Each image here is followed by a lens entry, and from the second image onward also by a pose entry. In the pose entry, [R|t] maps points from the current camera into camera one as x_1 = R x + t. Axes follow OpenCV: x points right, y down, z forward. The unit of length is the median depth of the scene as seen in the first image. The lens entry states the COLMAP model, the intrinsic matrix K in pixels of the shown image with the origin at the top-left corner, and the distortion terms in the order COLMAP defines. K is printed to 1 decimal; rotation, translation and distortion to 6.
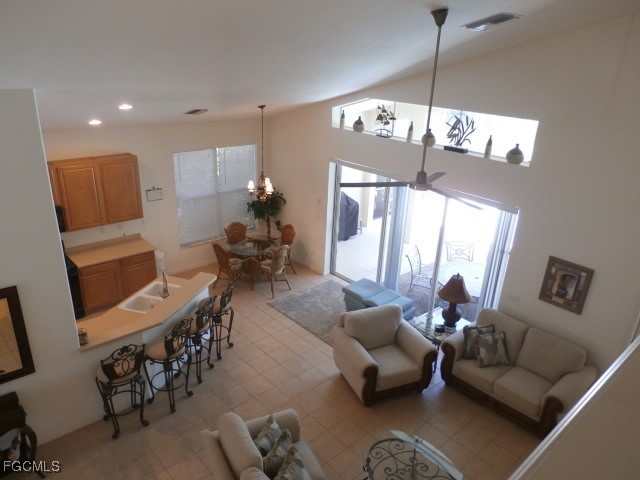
lens RADIAL K [[478.9, 0, 320.3], [0, 478.9, 245.6], [0, 0, 1]] dist [-0.002971, 0.001330]
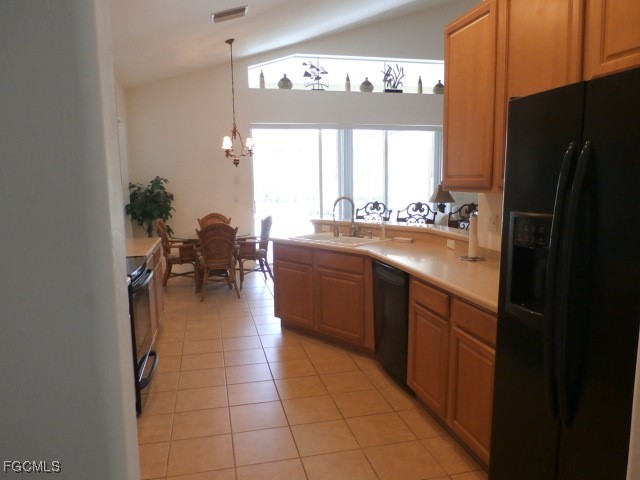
lens RADIAL K [[478.9, 0, 319.1], [0, 478.9, 237.2], [0, 0, 1]] dist [-0.002971, 0.001330]
pose [[0.485817, -0.154115, 0.860366, -0.902157], [0.368052, 0.928881, -0.041438, 0.121595], [-0.792792, 0.336791, 0.507989, 0.654549]]
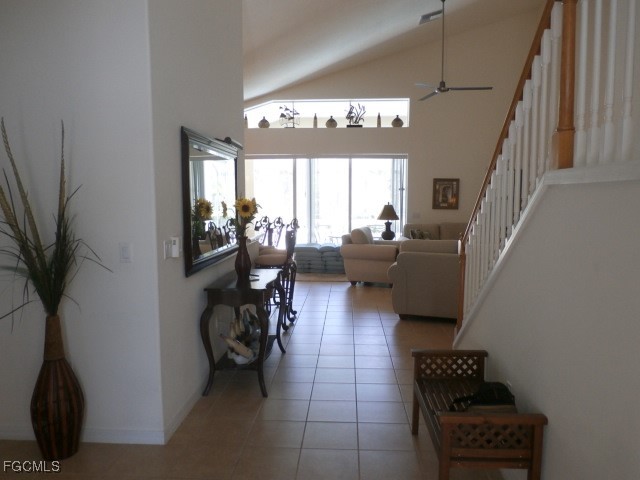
lens RADIAL K [[478.9, 0, 320.2], [0, 478.9, 239.9], [0, 0, 1]] dist [-0.002971, 0.001330]
pose [[0.714338, -0.103327, 0.692131, -0.826845], [0.300017, 0.938755, -0.169498, 0.334041], [-0.632227, 0.328729, 0.701588, 0.161699]]
